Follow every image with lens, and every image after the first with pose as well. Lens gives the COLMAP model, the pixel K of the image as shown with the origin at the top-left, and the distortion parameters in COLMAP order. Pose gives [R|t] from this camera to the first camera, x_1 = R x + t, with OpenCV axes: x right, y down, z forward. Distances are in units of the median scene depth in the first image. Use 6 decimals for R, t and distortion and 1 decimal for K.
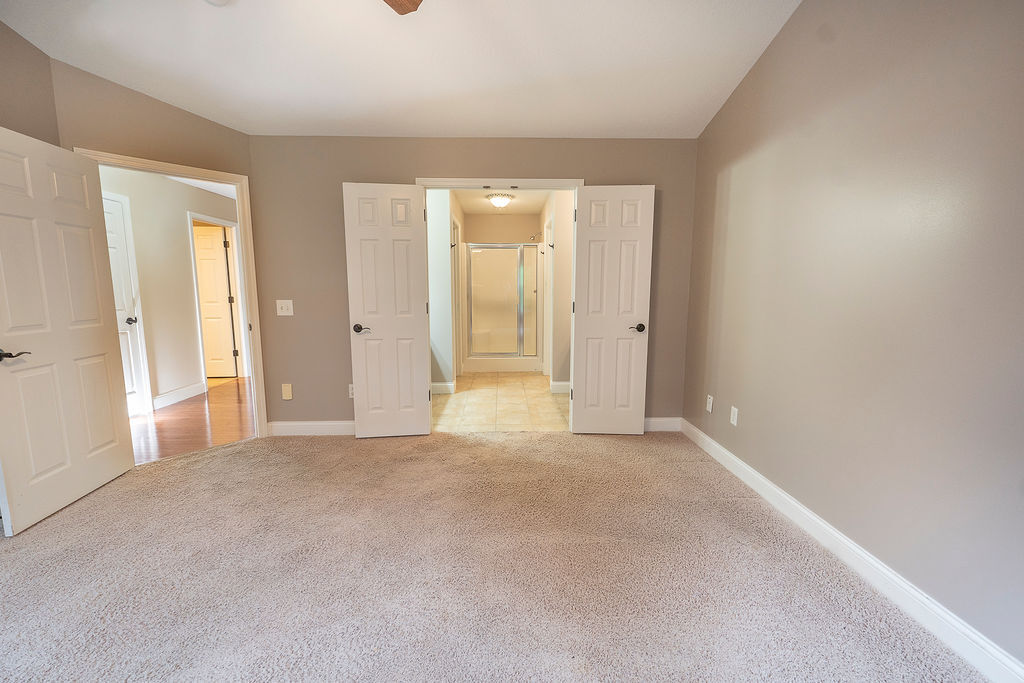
lens RADIAL K [[412.9, 0, 515.4], [0, 412.9, 340.5], [0, 0, 1]] dist [0.000118, -0.000803]
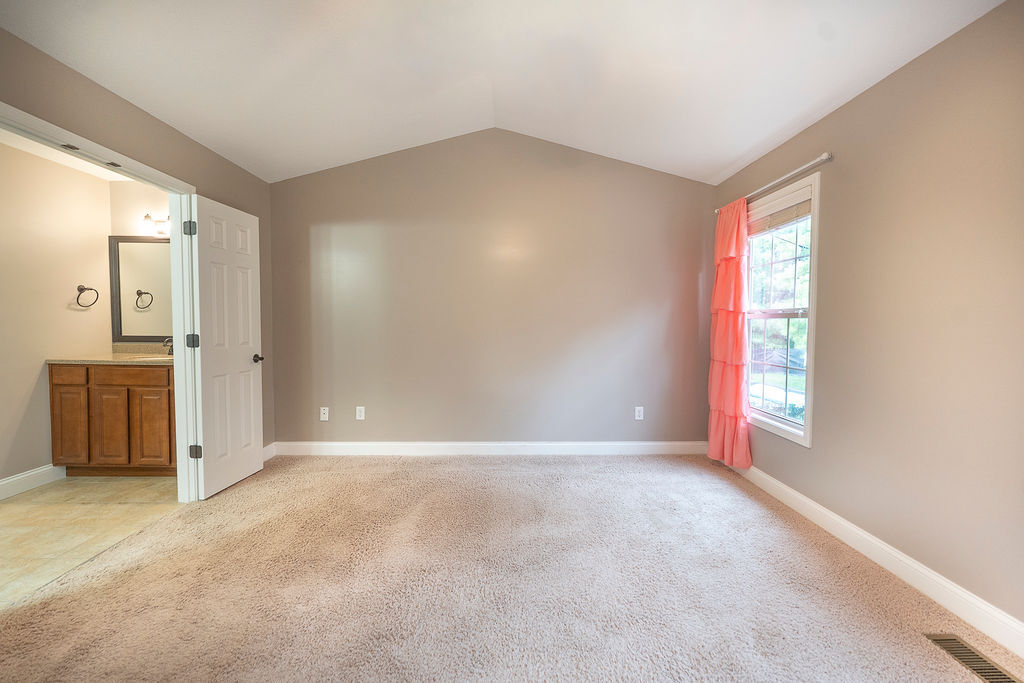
lens RADIAL K [[412.9, 0, 514.5], [0, 412.9, 336.9], [0, 0, 1]] dist [0.000118, -0.000803]
pose [[0.002789, -0.034961, 0.999385, -0.684352], [0.126711, 0.991346, 0.034326, -0.038460], [-0.991936, 0.126537, 0.007195, 0.397386]]
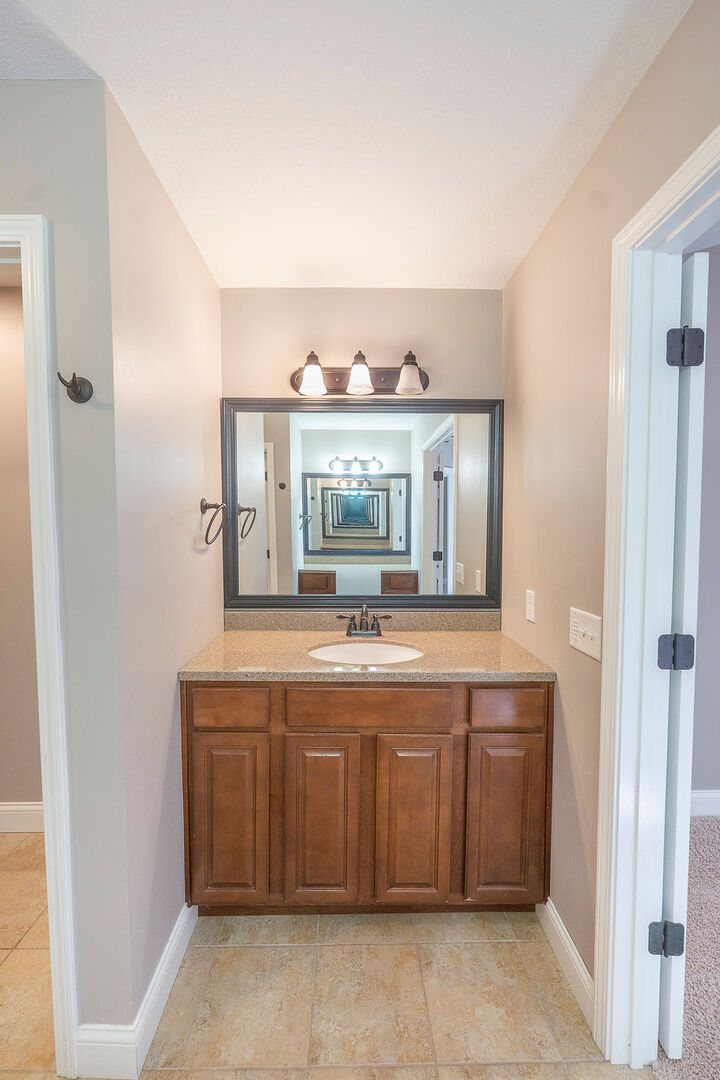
lens RADIAL K [[435.4, 0, 358.7], [0, 435.4, 542.6], [0, 0, 1]] dist [0.000118, -0.000803]
pose [[0.000425, -0.047610, 0.998866, -0.186101], [0.135499, 0.989657, 0.047113, -0.209932], [-0.990777, 0.135326, 0.006872, 1.252975]]
